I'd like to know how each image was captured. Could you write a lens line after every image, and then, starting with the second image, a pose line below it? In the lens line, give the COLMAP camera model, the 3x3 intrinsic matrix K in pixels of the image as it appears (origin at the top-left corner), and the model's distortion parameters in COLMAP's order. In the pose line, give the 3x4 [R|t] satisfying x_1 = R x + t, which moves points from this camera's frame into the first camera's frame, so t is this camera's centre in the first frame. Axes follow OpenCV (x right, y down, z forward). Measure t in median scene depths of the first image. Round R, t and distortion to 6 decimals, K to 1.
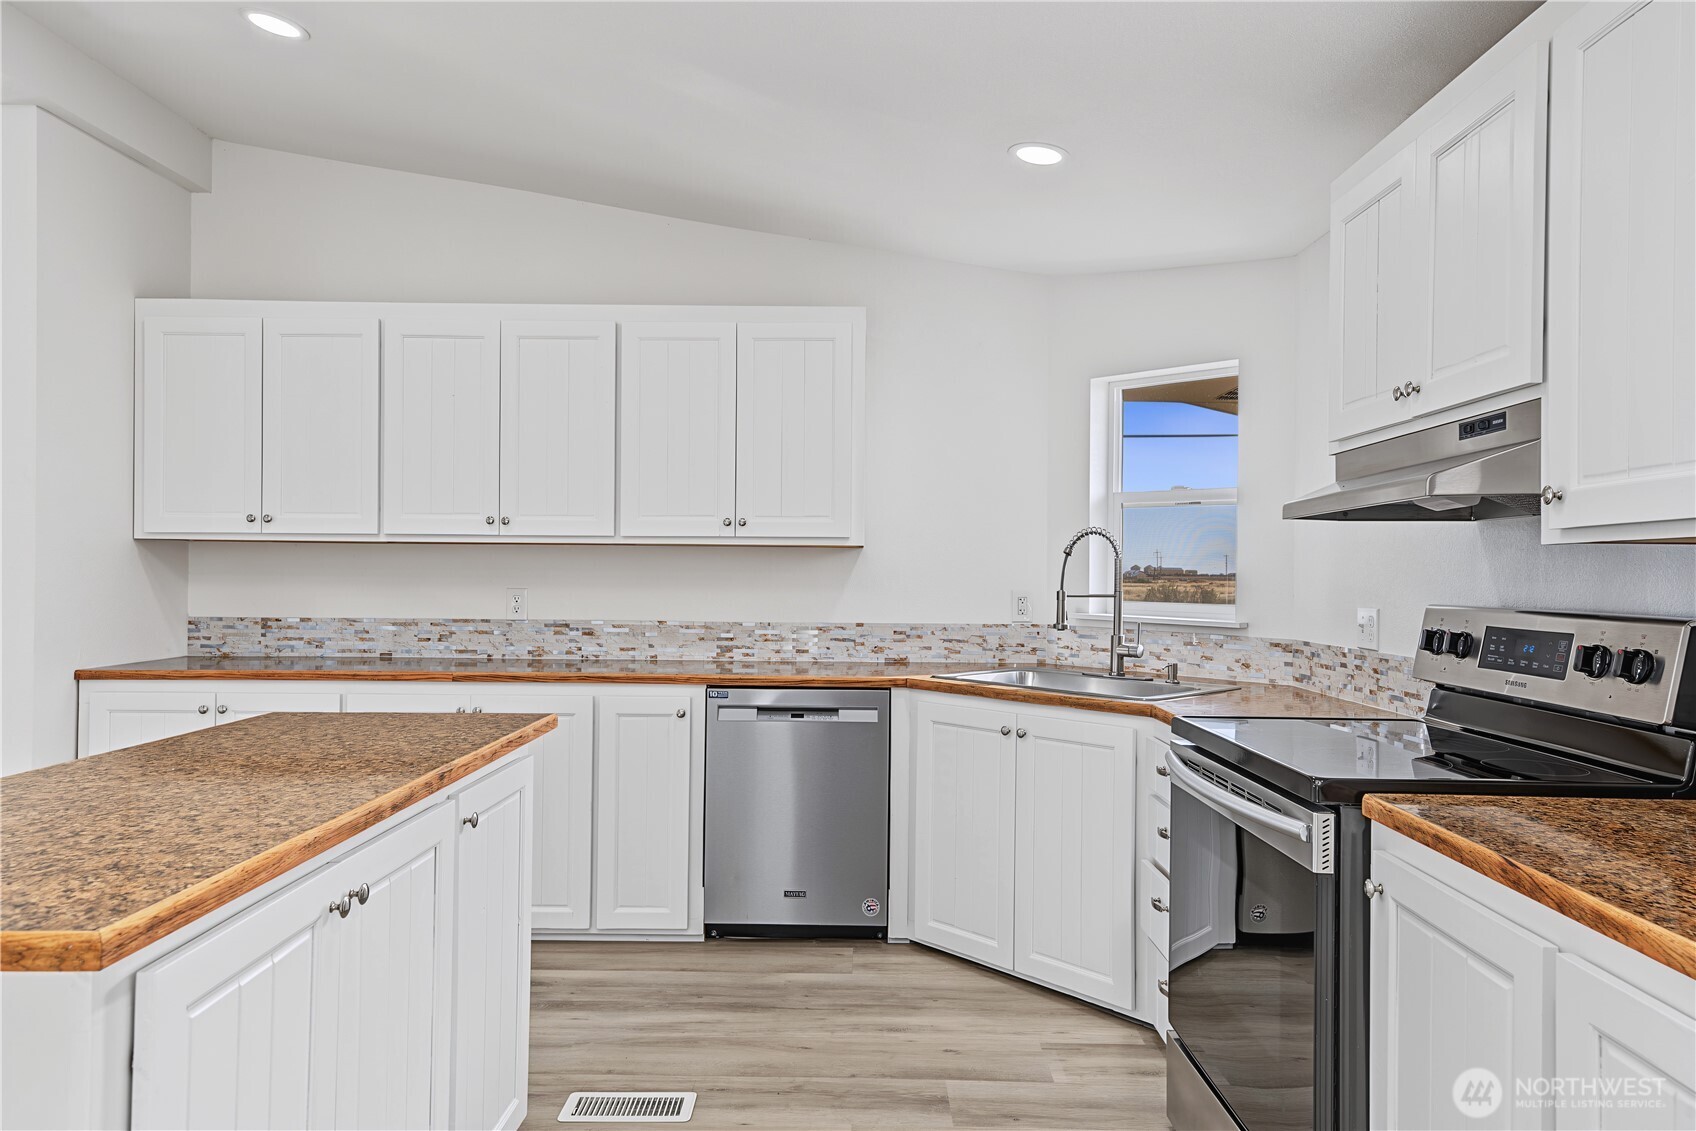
lens RADIAL K [[1098.8, 0, 848.2], [0, 1098.8, 567.2], [0, 0, 1]] dist [0.027362, 0.002074]
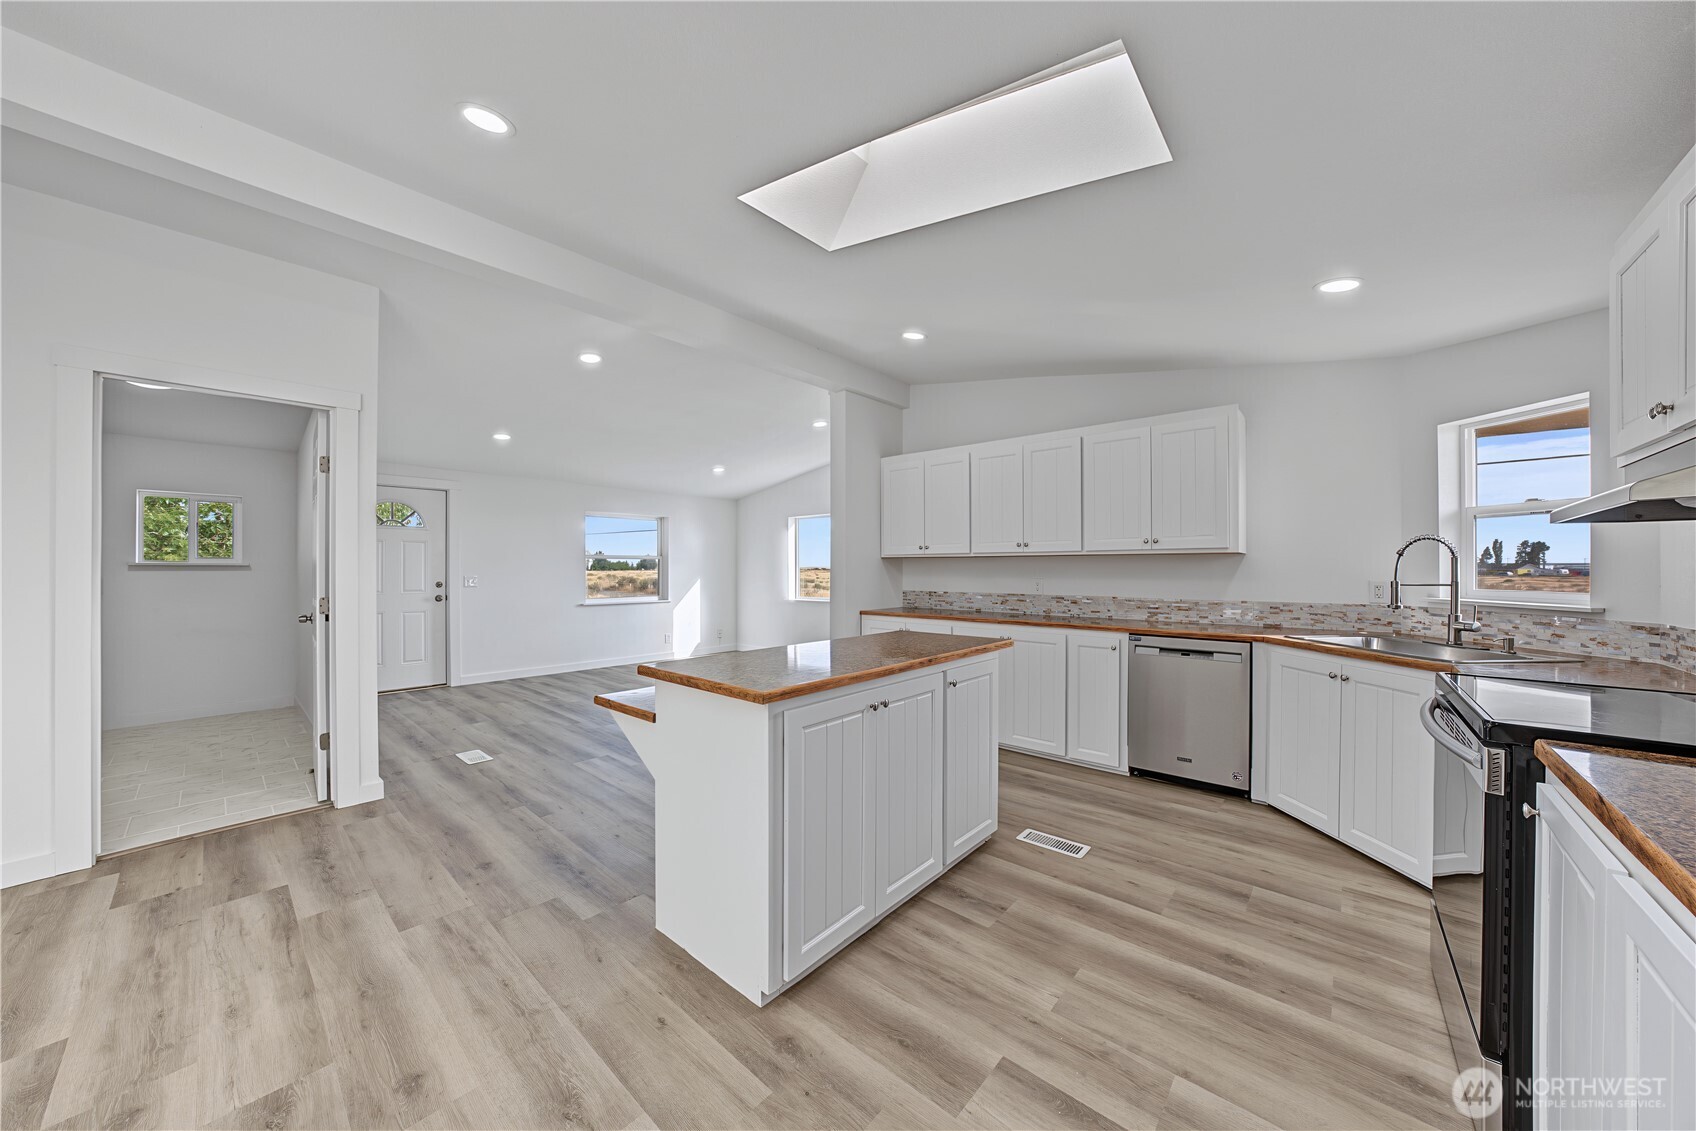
lens RADIAL K [[583.6, 0, 848.0], [0, 583.6, 565.5], [0, 0, 1]] dist [-0.029695, 0.007028]
pose [[0.758035, -0.011706, -0.652109, 0.138879], [0.008578, 0.999931, -0.007979, 0.001500], [0.652157, 0.000454, 0.758083, -0.007195]]
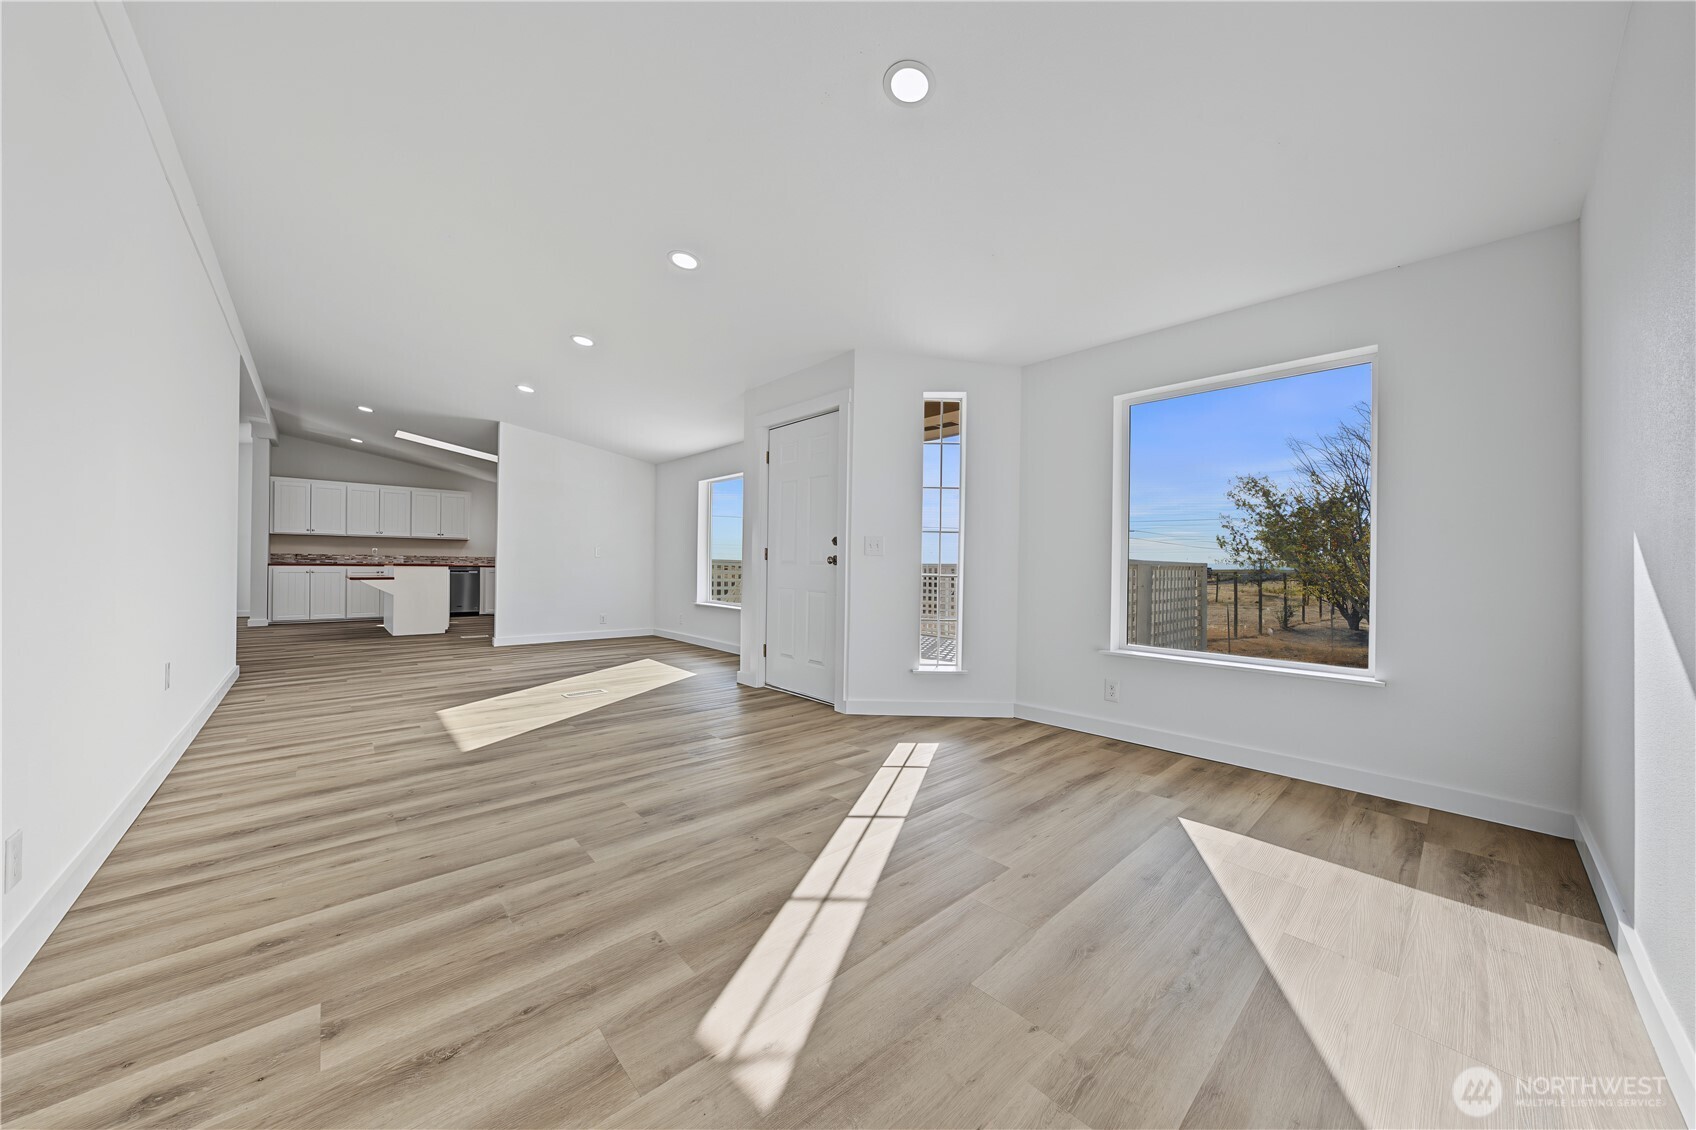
lens RADIAL K [[575.7, 0, 850.4], [0, 575.7, 569.5], [0, 0, 1]] dist [-0.020699, -0.000009]
pose [[0.723881, -0.004763, 0.689909, -0.565395], [-0.005598, 0.999903, 0.012777, 0.076279], [-0.689902, -0.013111, 0.723784, -2.212822]]
